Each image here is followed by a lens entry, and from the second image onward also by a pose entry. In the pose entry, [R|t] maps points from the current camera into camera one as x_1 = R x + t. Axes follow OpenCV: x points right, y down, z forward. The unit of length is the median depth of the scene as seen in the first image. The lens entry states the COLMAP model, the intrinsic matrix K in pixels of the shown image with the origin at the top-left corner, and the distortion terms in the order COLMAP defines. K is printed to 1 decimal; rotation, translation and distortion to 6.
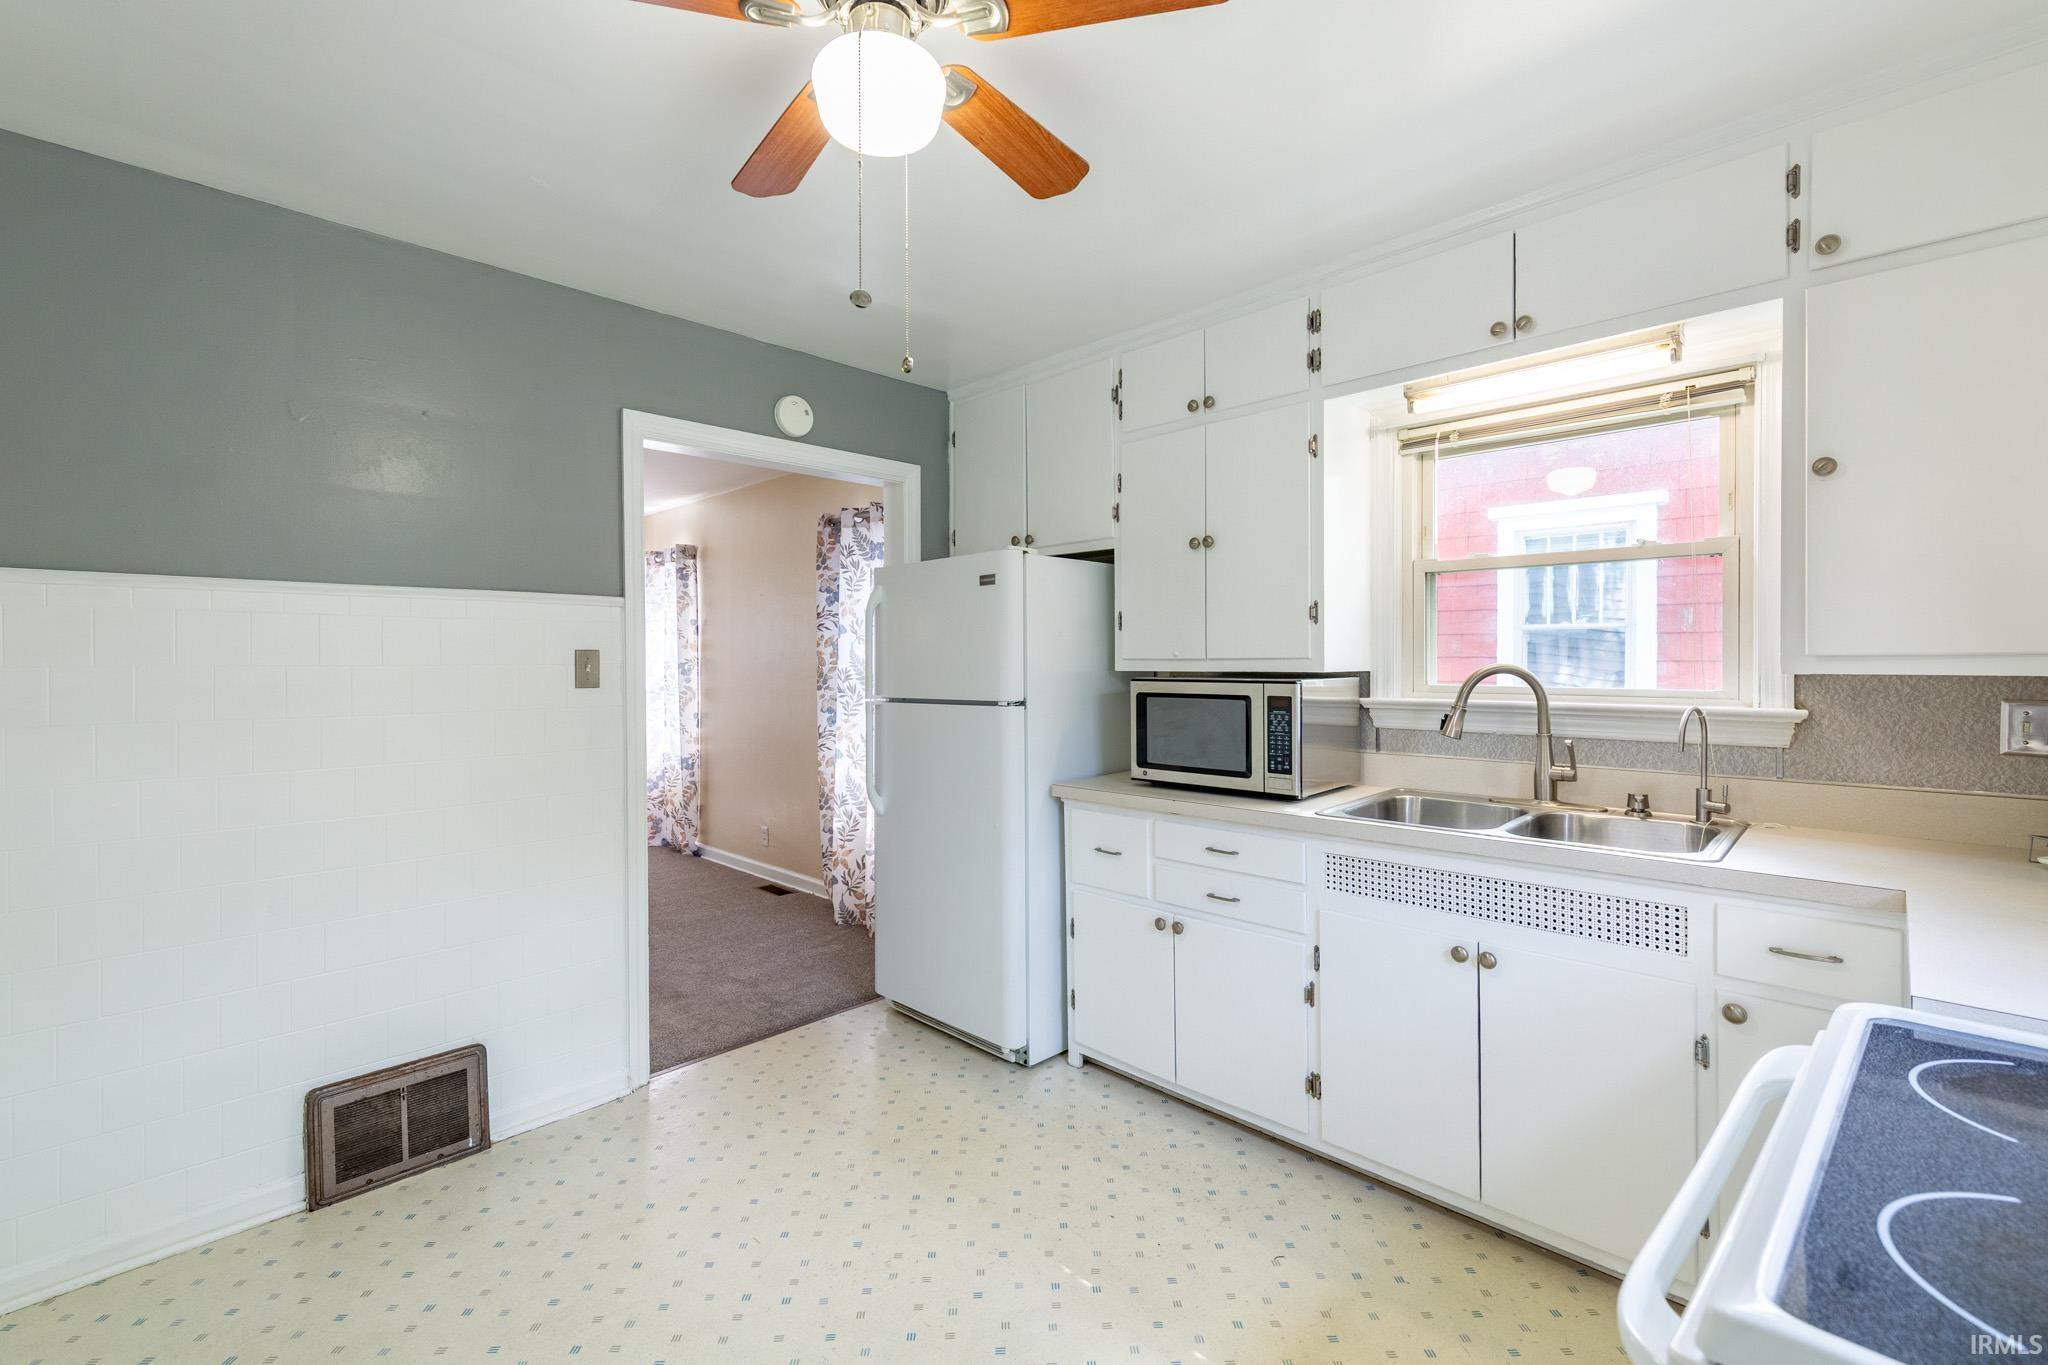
lens RADIAL K [[890.9, 0, 1029.8], [0, 890.9, 673.2], [0, 0, 1]] dist [-0.001170, -0.000161]
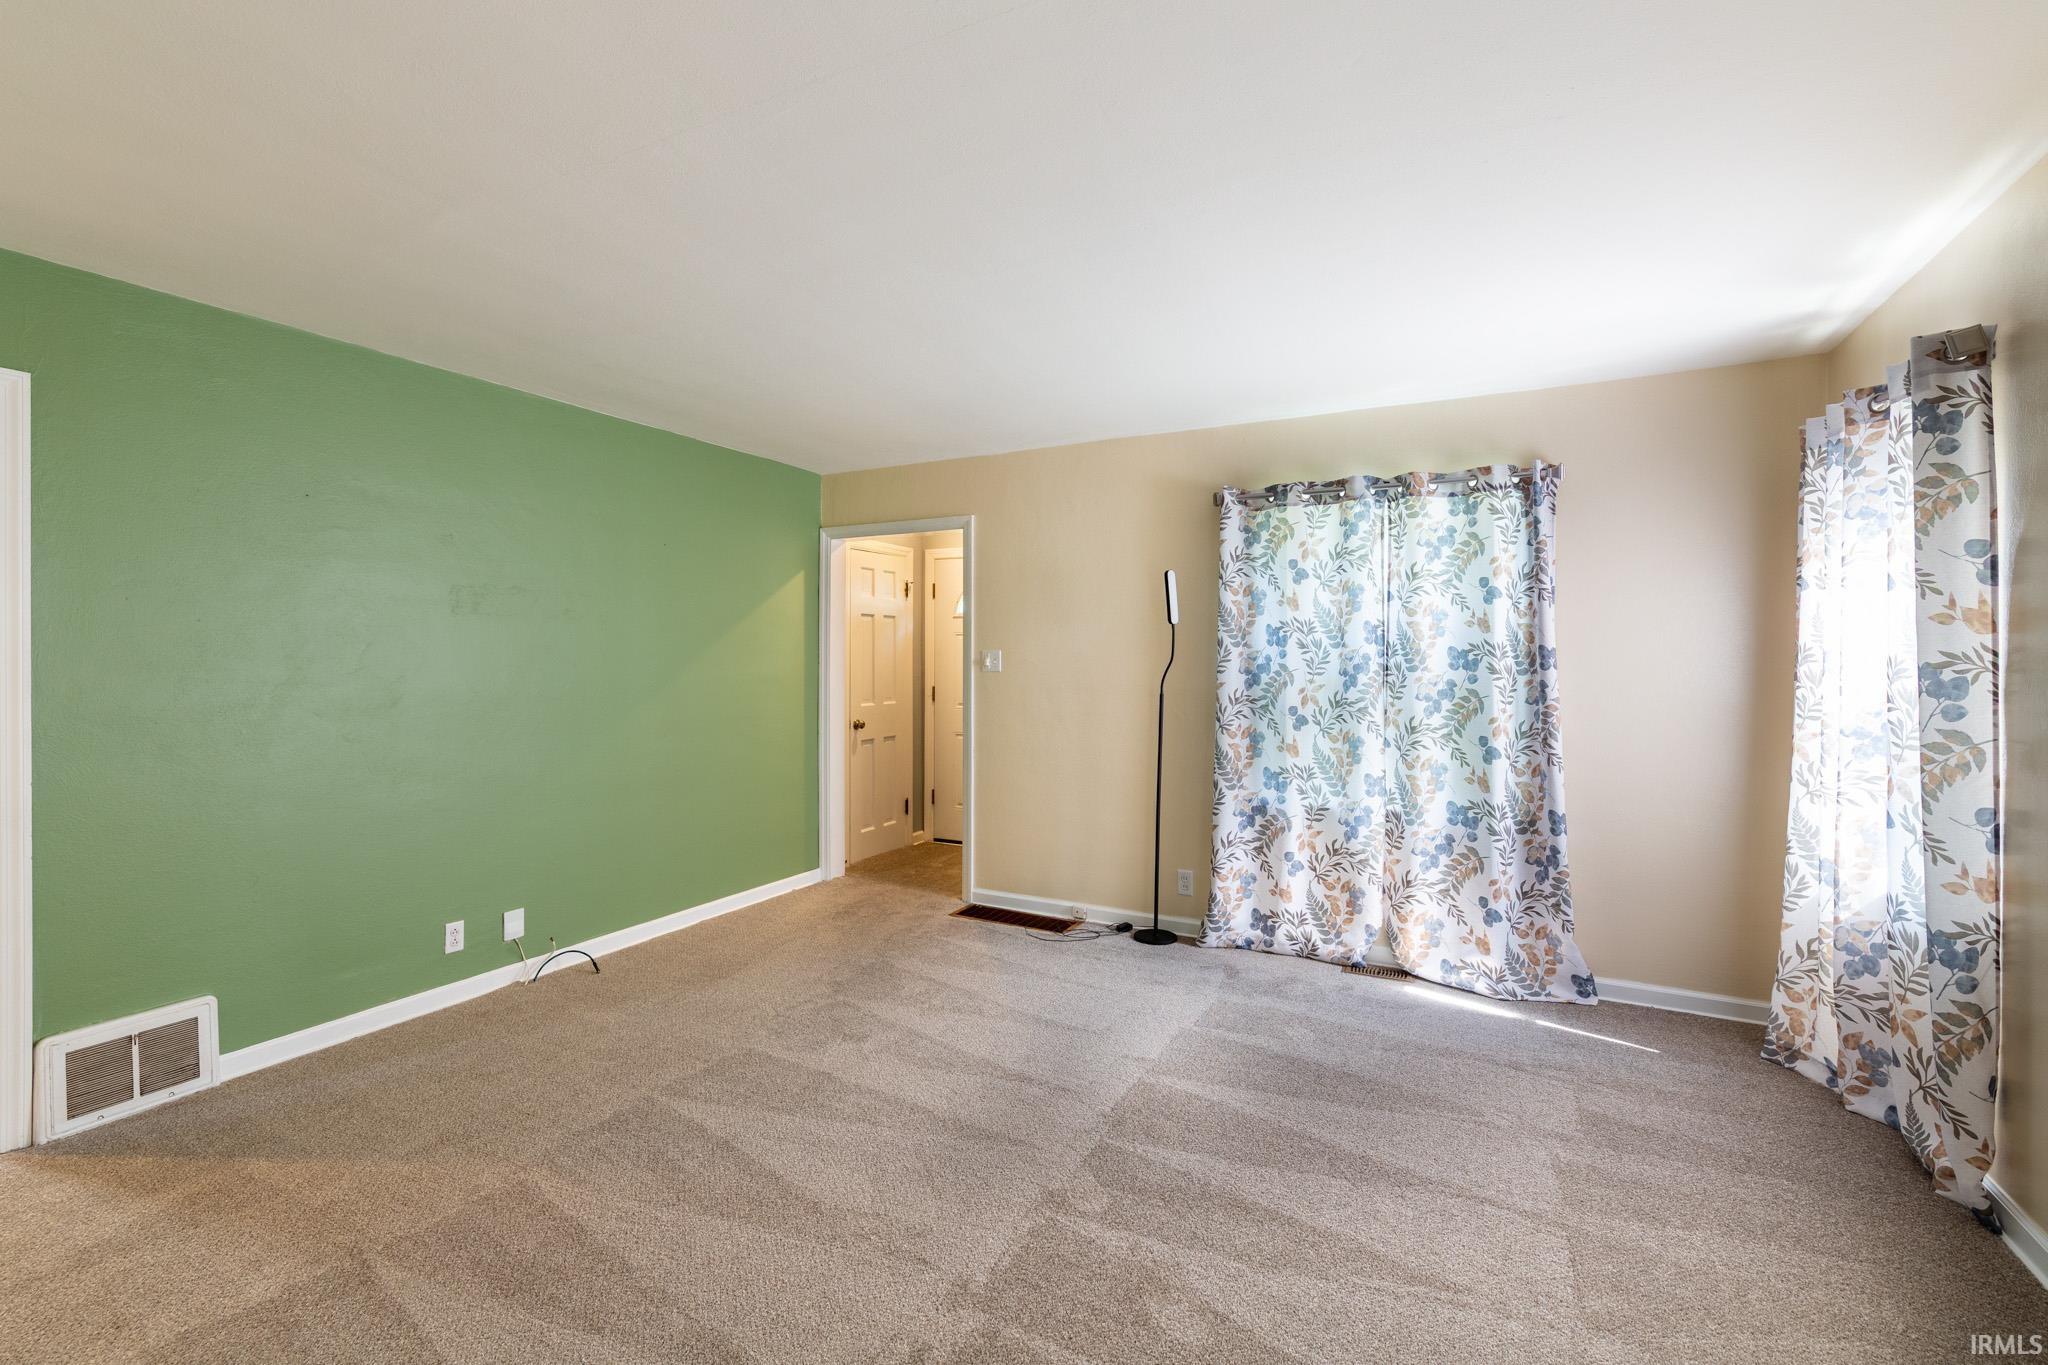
lens RADIAL K [[890.9, 0, 1030.1], [0, 890.9, 665.9], [0, 0, 1]] dist [-0.001170, -0.000161]
pose [[0.364989, 0.001052, -0.931011, -0.188827], [-0.009714, 0.999949, -0.002679, -0.006370], [0.930961, 0.010022, 0.364981, 0.528257]]
